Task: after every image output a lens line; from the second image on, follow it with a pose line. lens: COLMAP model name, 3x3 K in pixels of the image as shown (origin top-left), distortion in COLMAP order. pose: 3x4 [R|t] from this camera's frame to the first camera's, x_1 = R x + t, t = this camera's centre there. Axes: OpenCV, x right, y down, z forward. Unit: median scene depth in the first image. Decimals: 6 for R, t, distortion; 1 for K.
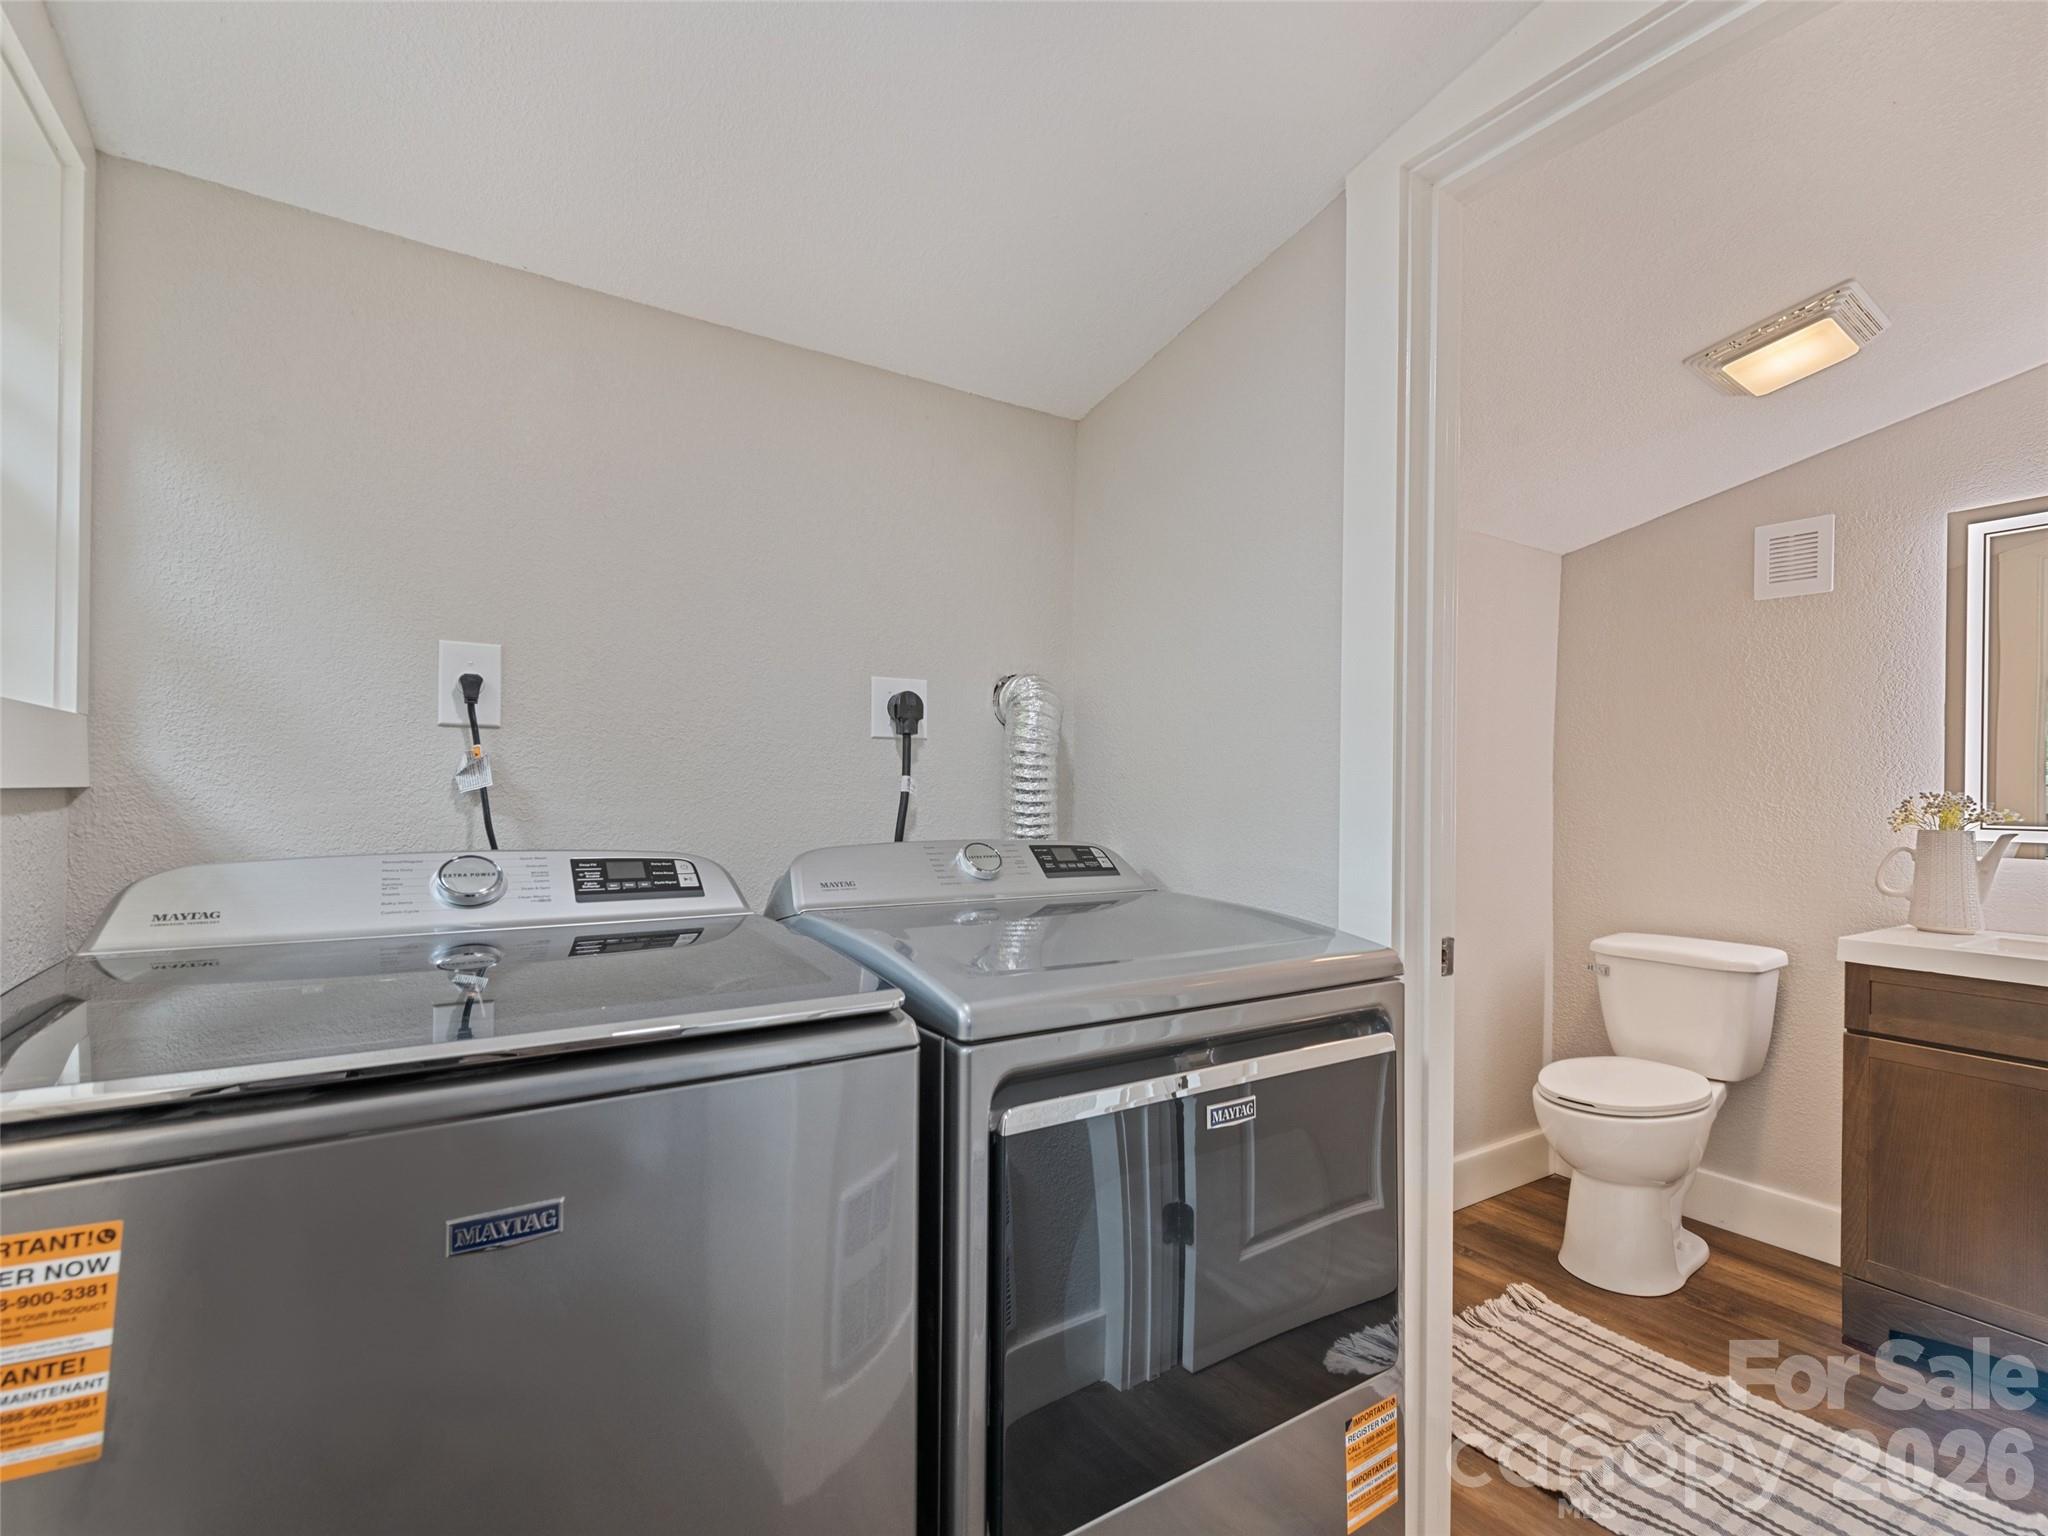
lens RADIAL K [[925.8, 0, 1023.7], [0, 925.8, 779.3], [0, 0, 1]] dist [-0.000054, 0.000000]
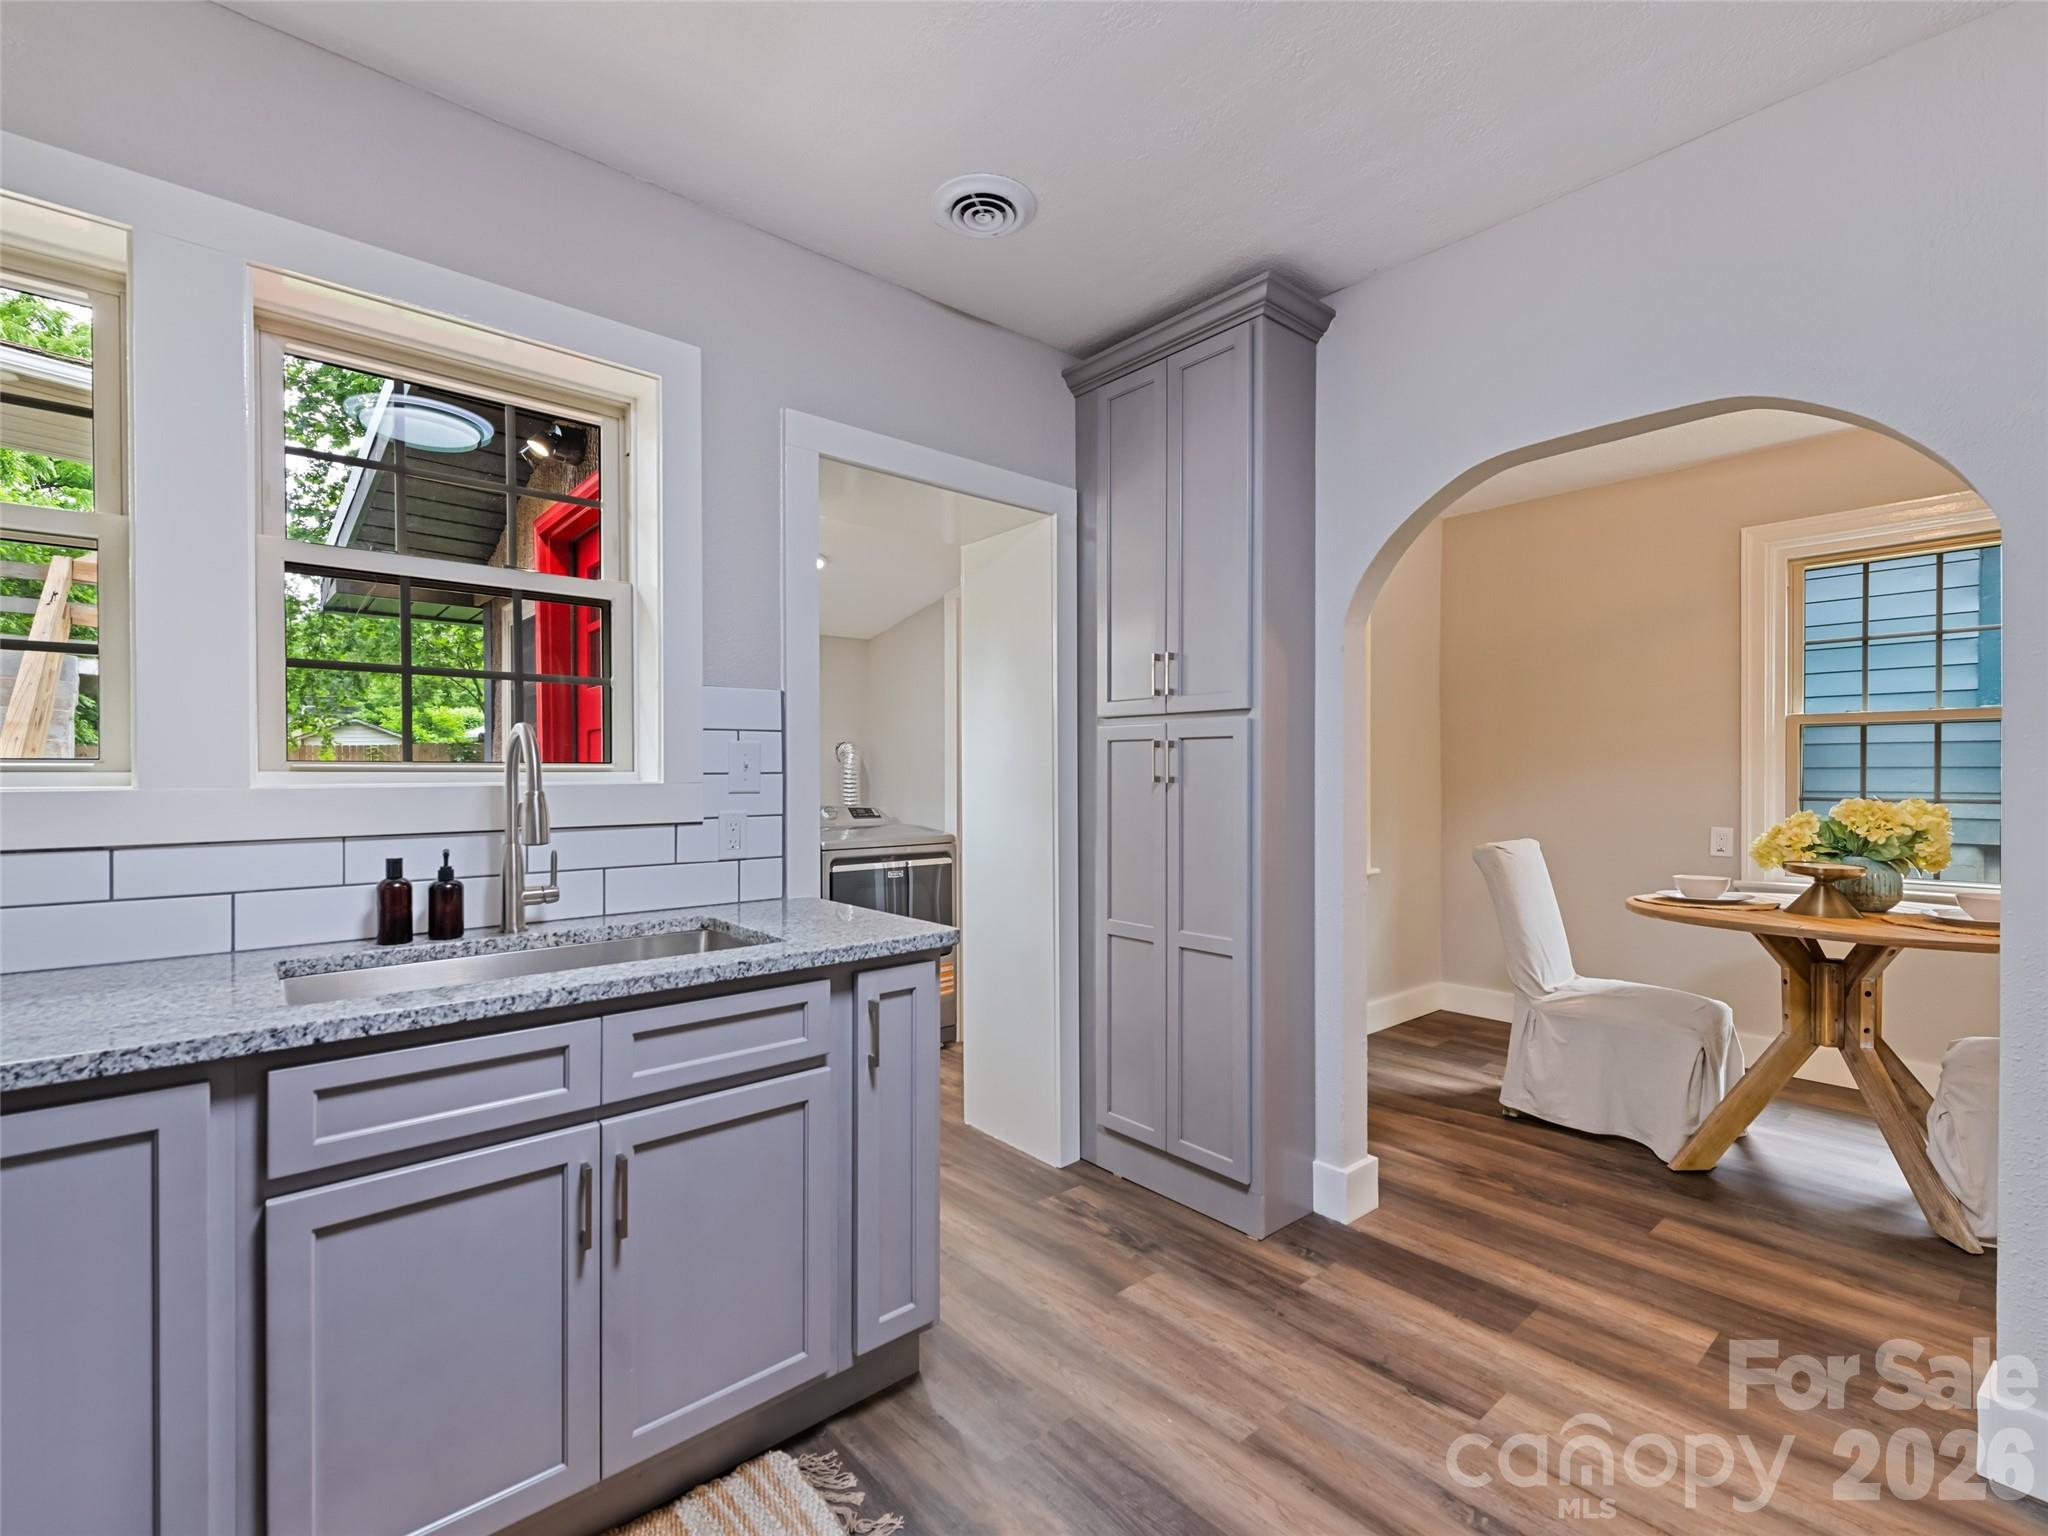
lens RADIAL K [[925.8, 0, 1022.4], [0, 925.8, 774.5], [0, 0, 1]] dist [-0.000054, 0.000000]
pose [[0.990269, -0.007942, 0.138937, 0.138649], [0.006975, 0.999948, 0.007450, -0.044413], [-0.138989, -0.006409, 0.990273, -1.808390]]
